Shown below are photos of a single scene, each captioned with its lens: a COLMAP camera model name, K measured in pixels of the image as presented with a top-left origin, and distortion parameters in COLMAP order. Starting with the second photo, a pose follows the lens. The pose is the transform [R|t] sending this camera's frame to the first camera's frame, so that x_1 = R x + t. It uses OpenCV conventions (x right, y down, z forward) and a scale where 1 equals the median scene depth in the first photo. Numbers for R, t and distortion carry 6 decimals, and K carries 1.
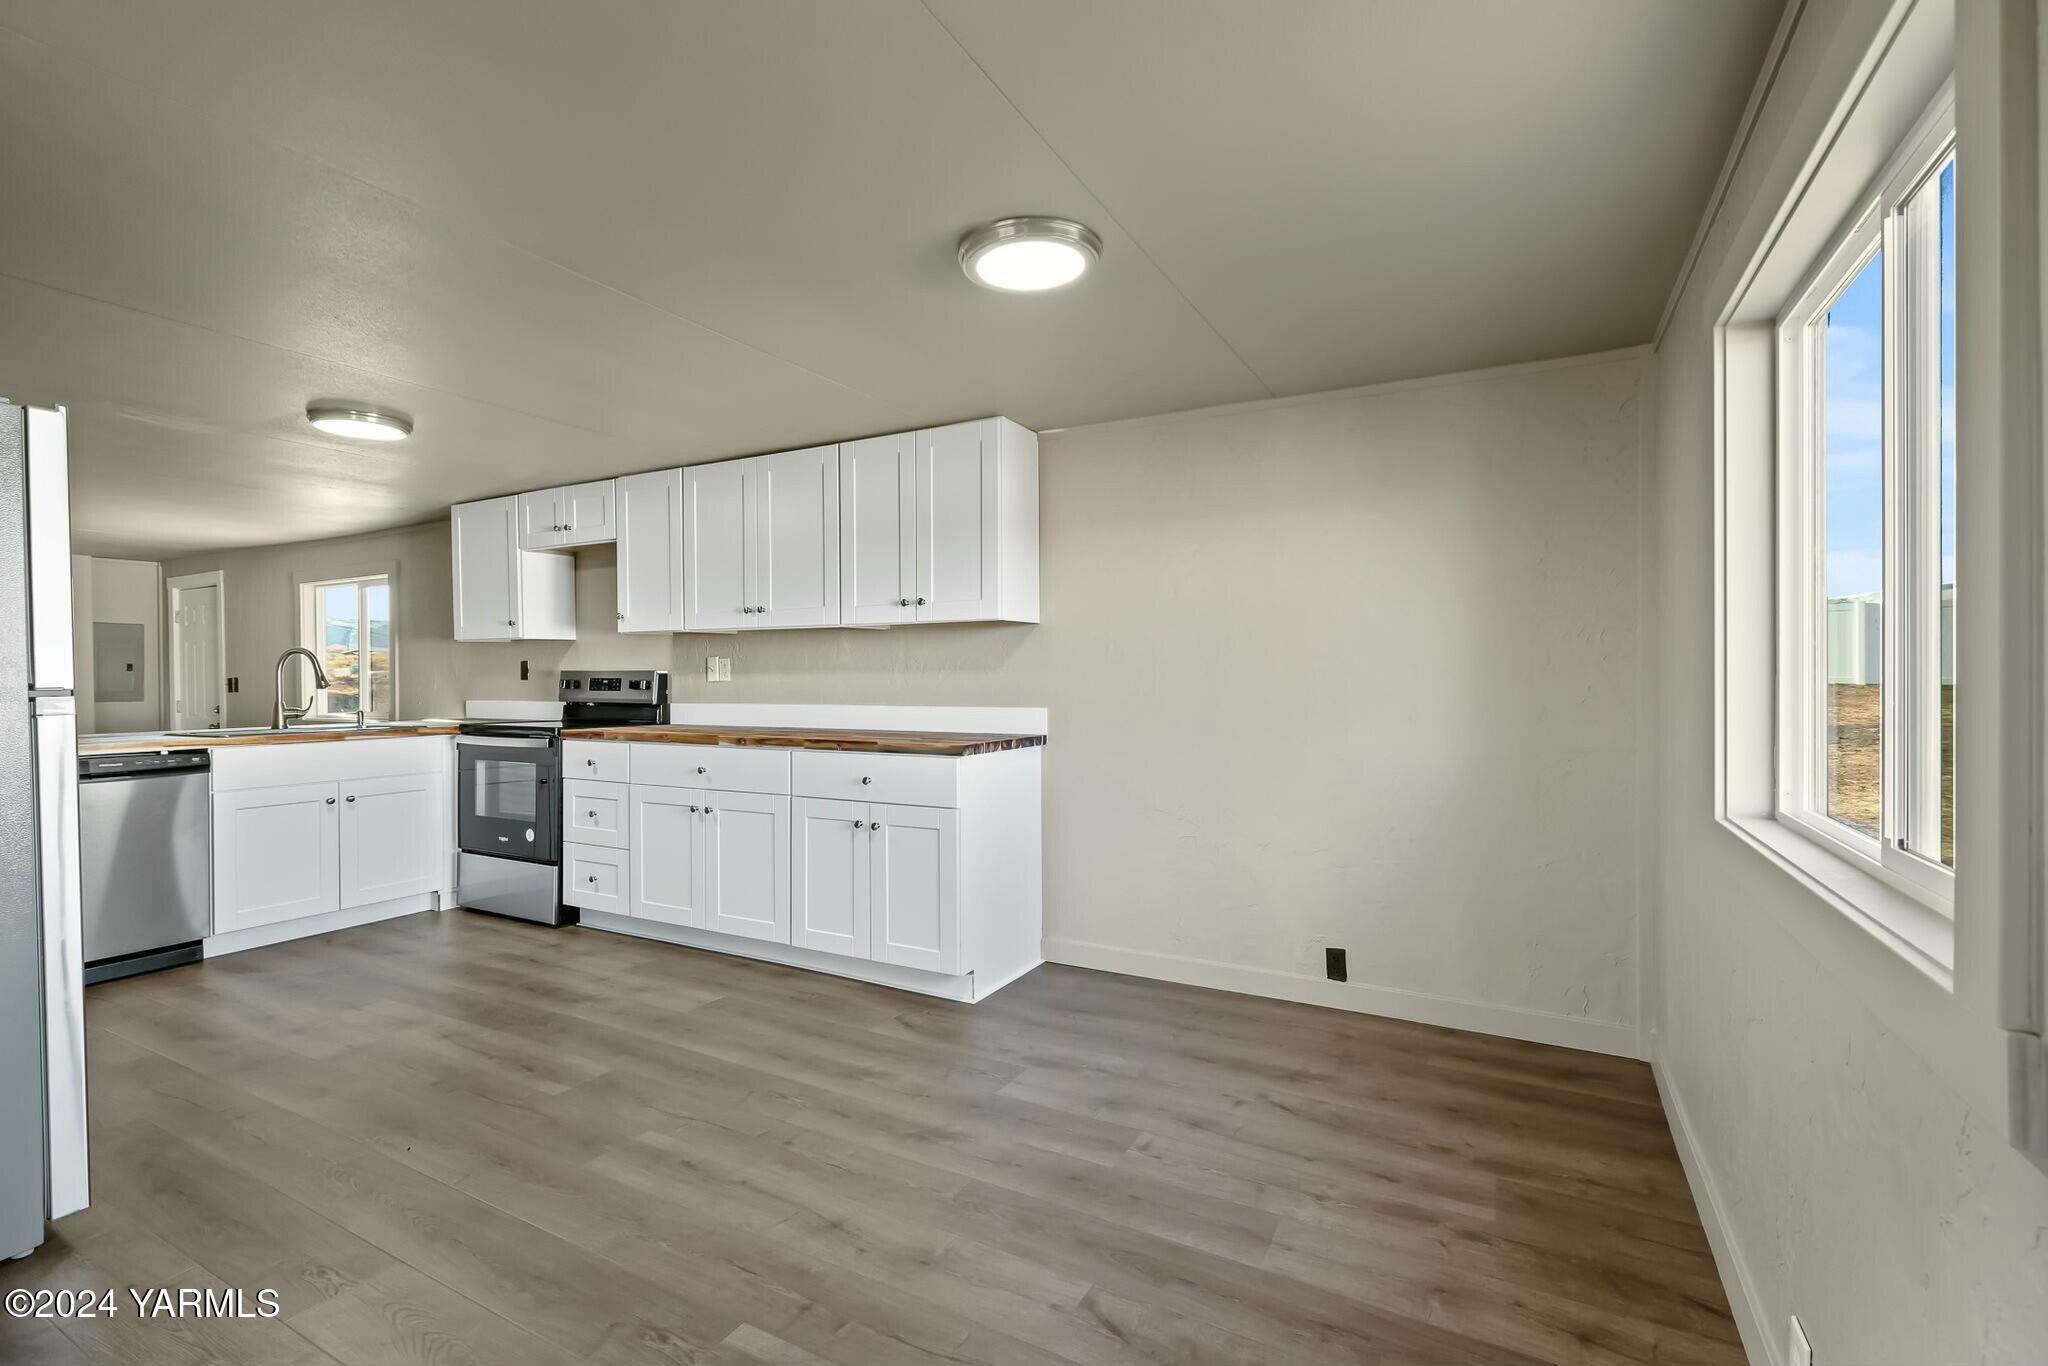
lens RADIAL K [[924.7, 0, 1013.1], [0, 924.7, 675.8], [0, 0, 1]] dist [-0.004524, 0.001137]
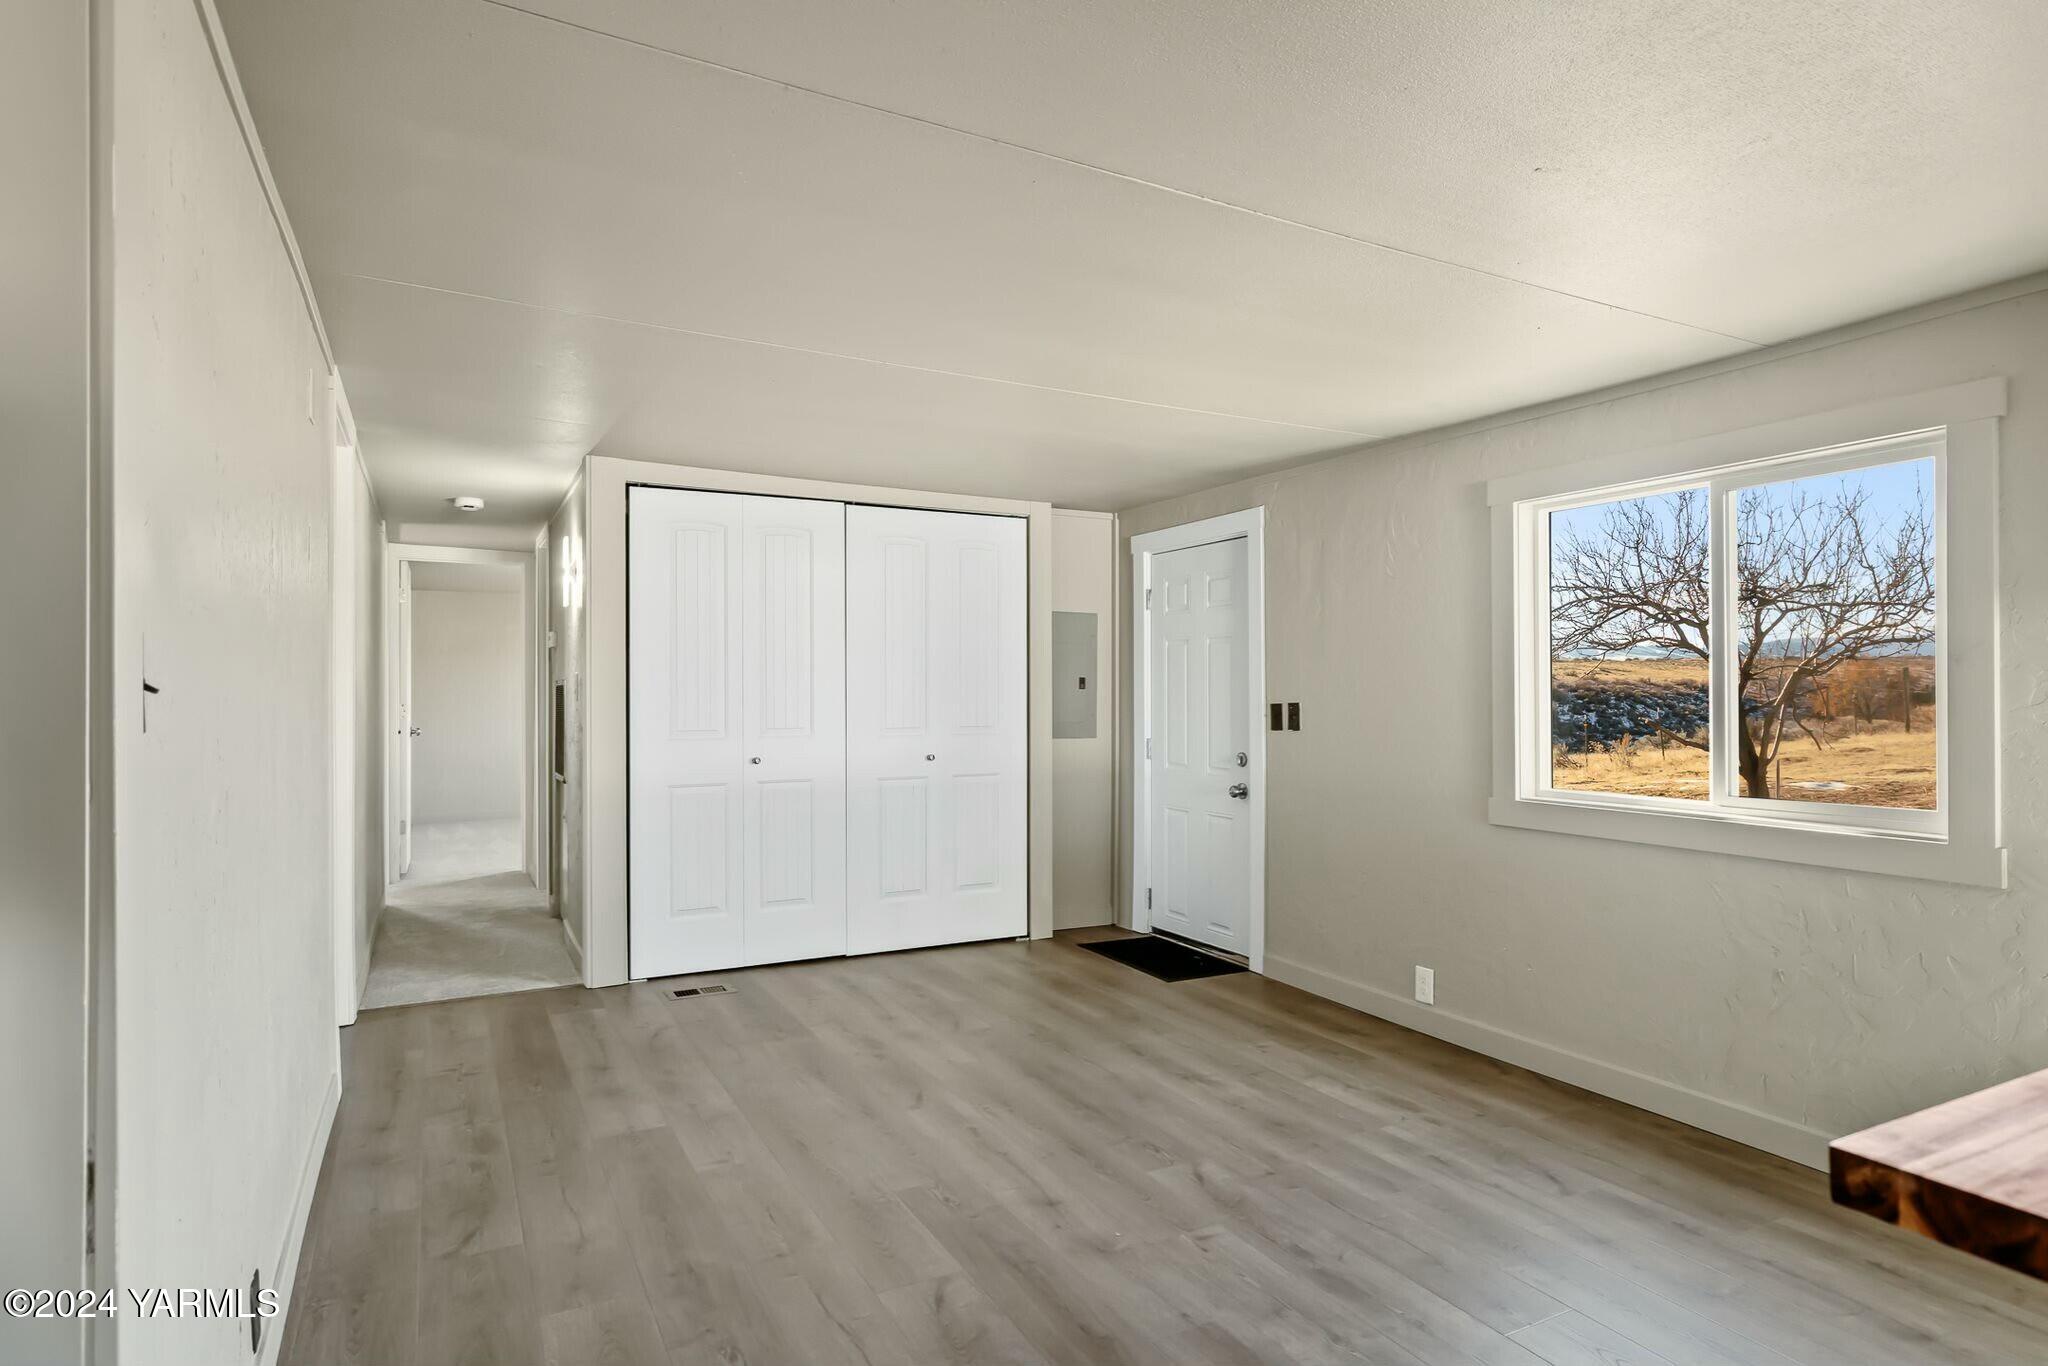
lens RADIAL K [[1089.1, 0, 1029.2], [0, 1089.1, 678.0], [0, 0, 1]] dist [-0.000463, -0.001140]
pose [[0.838294, 0.001824, -0.545215, -1.175251], [-0.011347, 0.999836, -0.014103, -0.003107], [0.545100, 0.018009, 0.838177, 0.727423]]
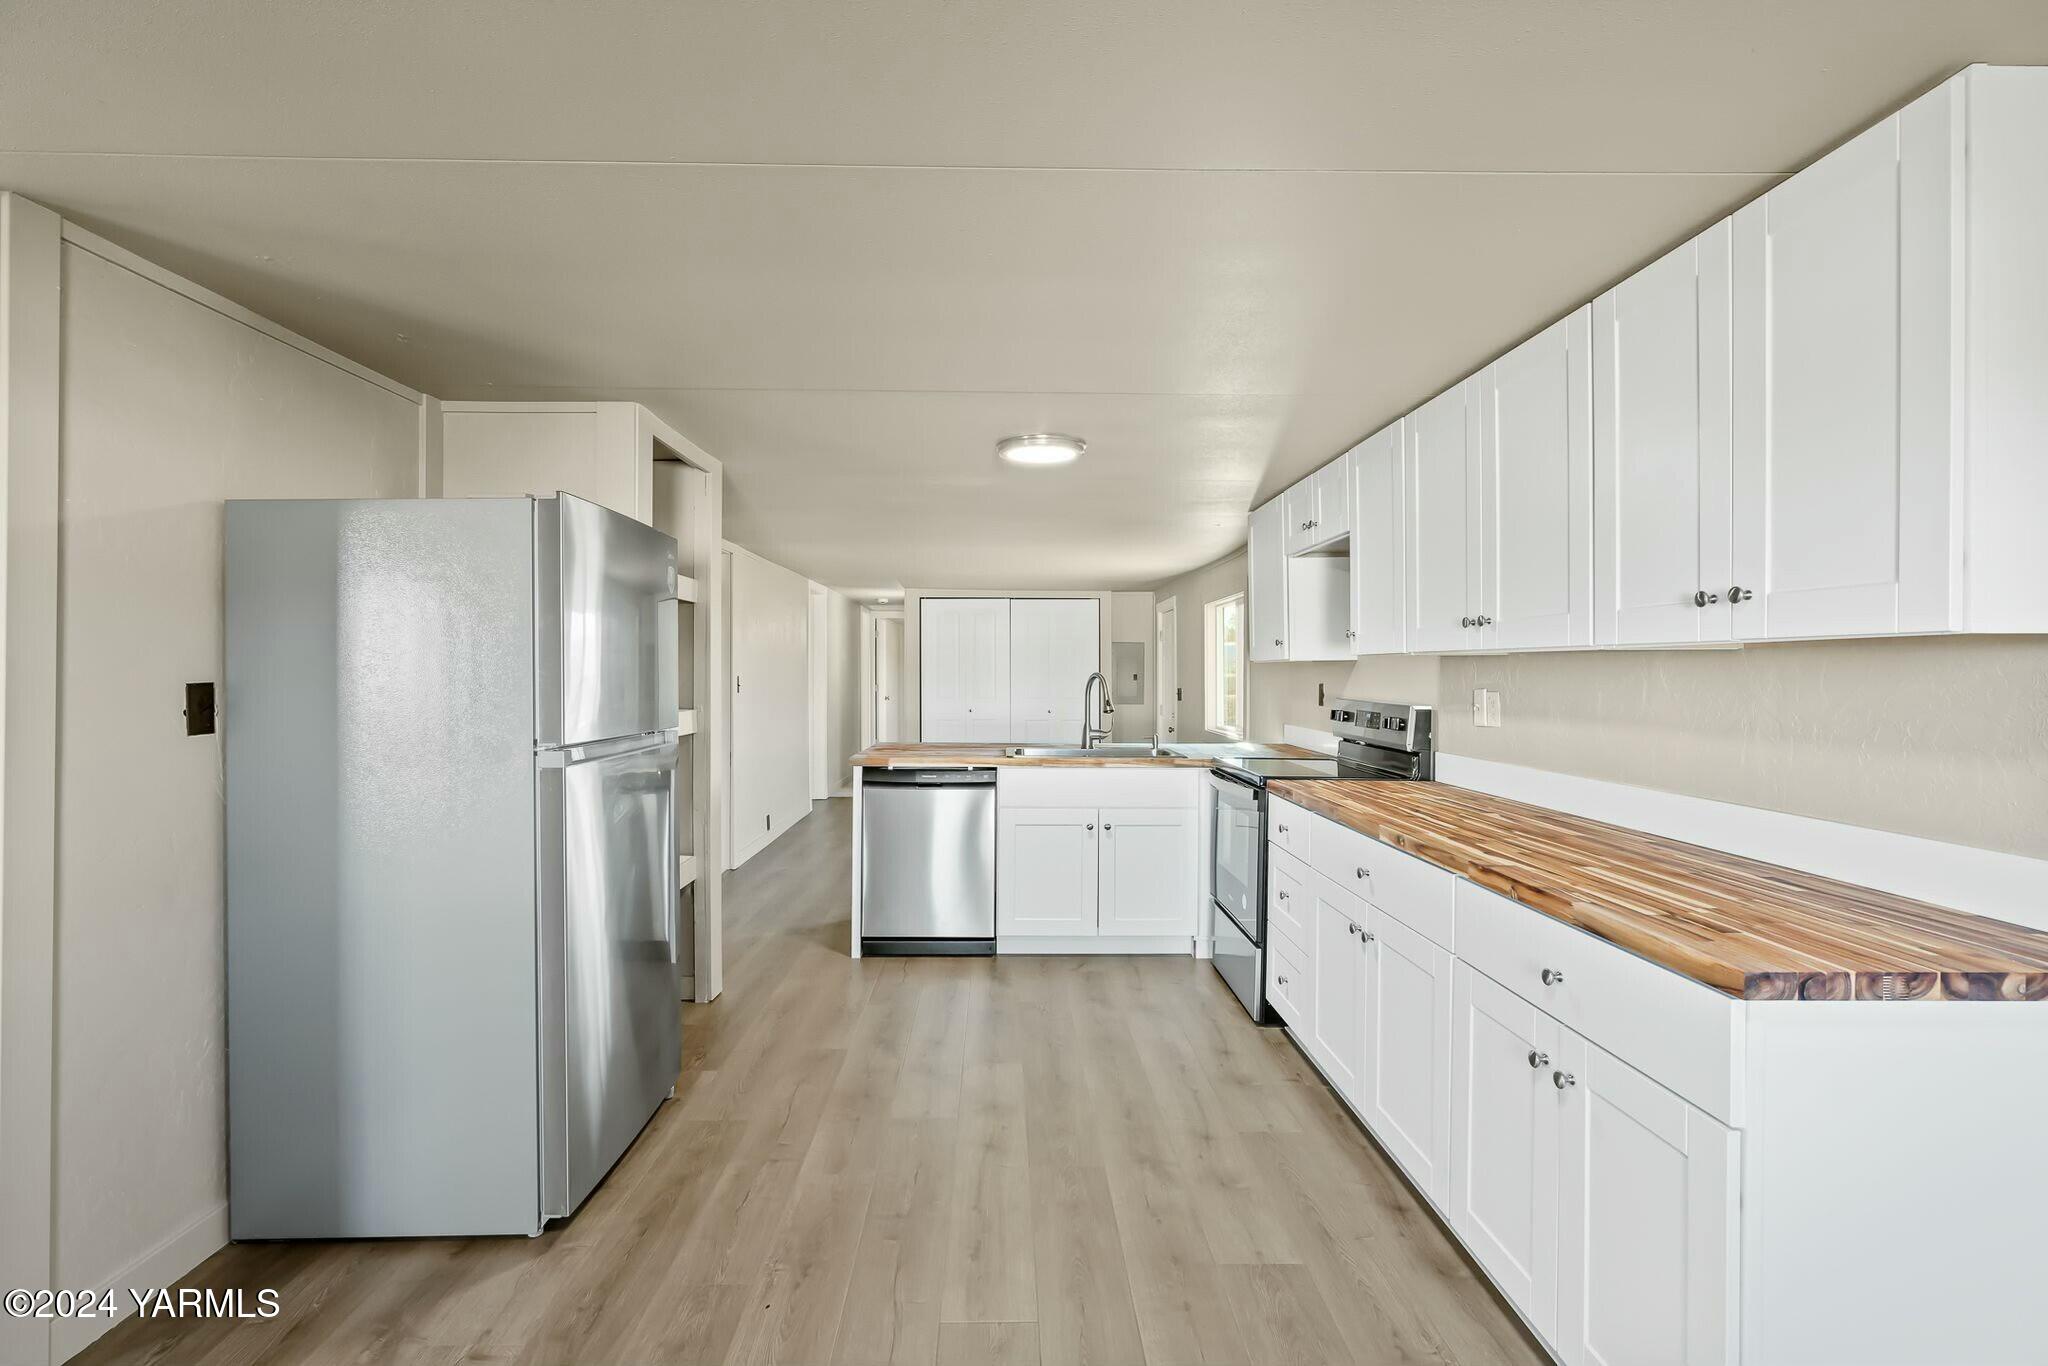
lens RADIAL K [[924.7, 0, 1012.2], [0, 924.7, 668.0], [0, 0, 1]] dist [-0.004524, 0.001137]
pose [[0.493378, 0.003692, -0.869807, 0.109183], [-0.006825, 0.999977, 0.000374, -0.041732], [0.869788, 0.005752, 0.493391, 0.464692]]
